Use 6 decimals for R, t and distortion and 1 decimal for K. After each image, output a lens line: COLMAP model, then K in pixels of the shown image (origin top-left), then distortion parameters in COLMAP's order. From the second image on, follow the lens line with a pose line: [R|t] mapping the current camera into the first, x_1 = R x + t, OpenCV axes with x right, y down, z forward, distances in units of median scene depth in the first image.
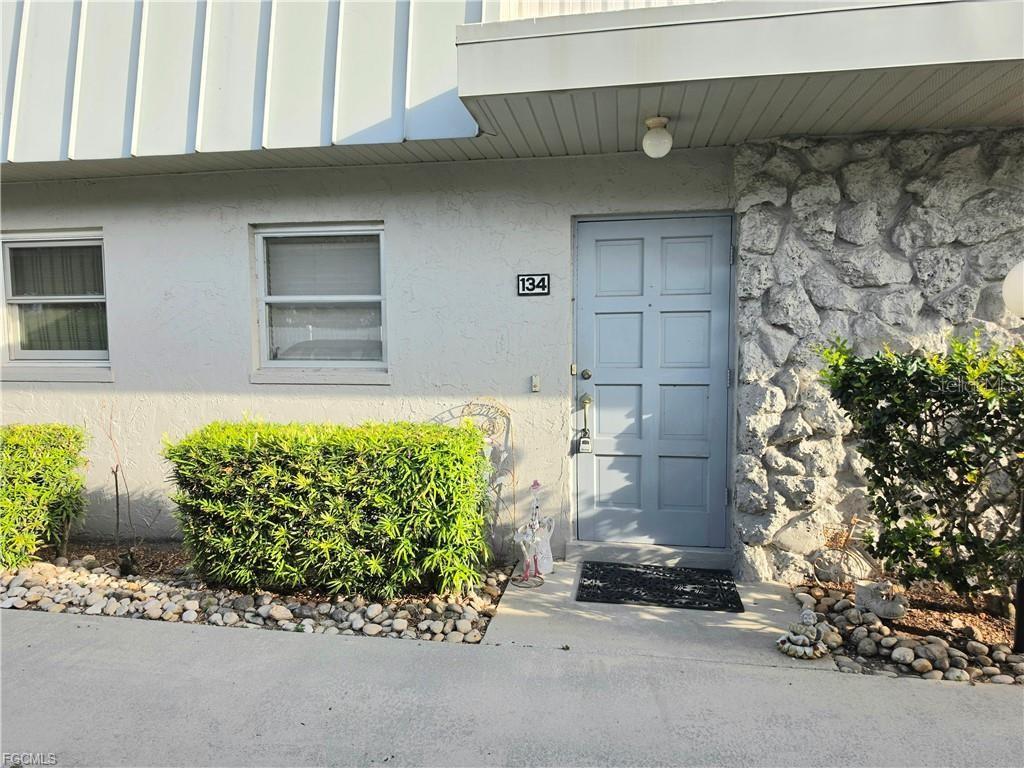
lens RADIAL K [[717.5, 0, 495.1], [0, 717.5, 400.9], [0, 0, 1]] dist [0.054396, -0.071726]
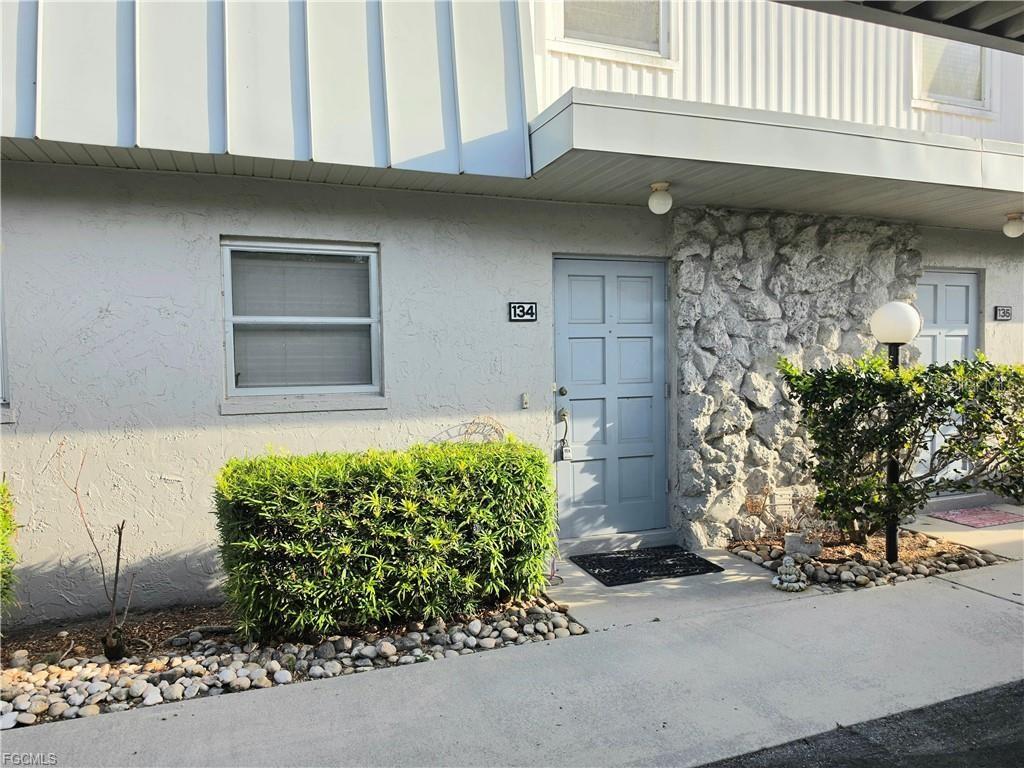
lens RADIAL K [[717.5, 0, 506.9], [0, 717.5, 393.9], [0, 0, 1]] dist [0.054396, -0.071726]
pose [[0.852853, -0.033287, 0.521089, -0.597654], [0.057075, 0.997929, -0.029664, -0.004332], [-0.519023, 0.055040, 0.852986, 0.083288]]
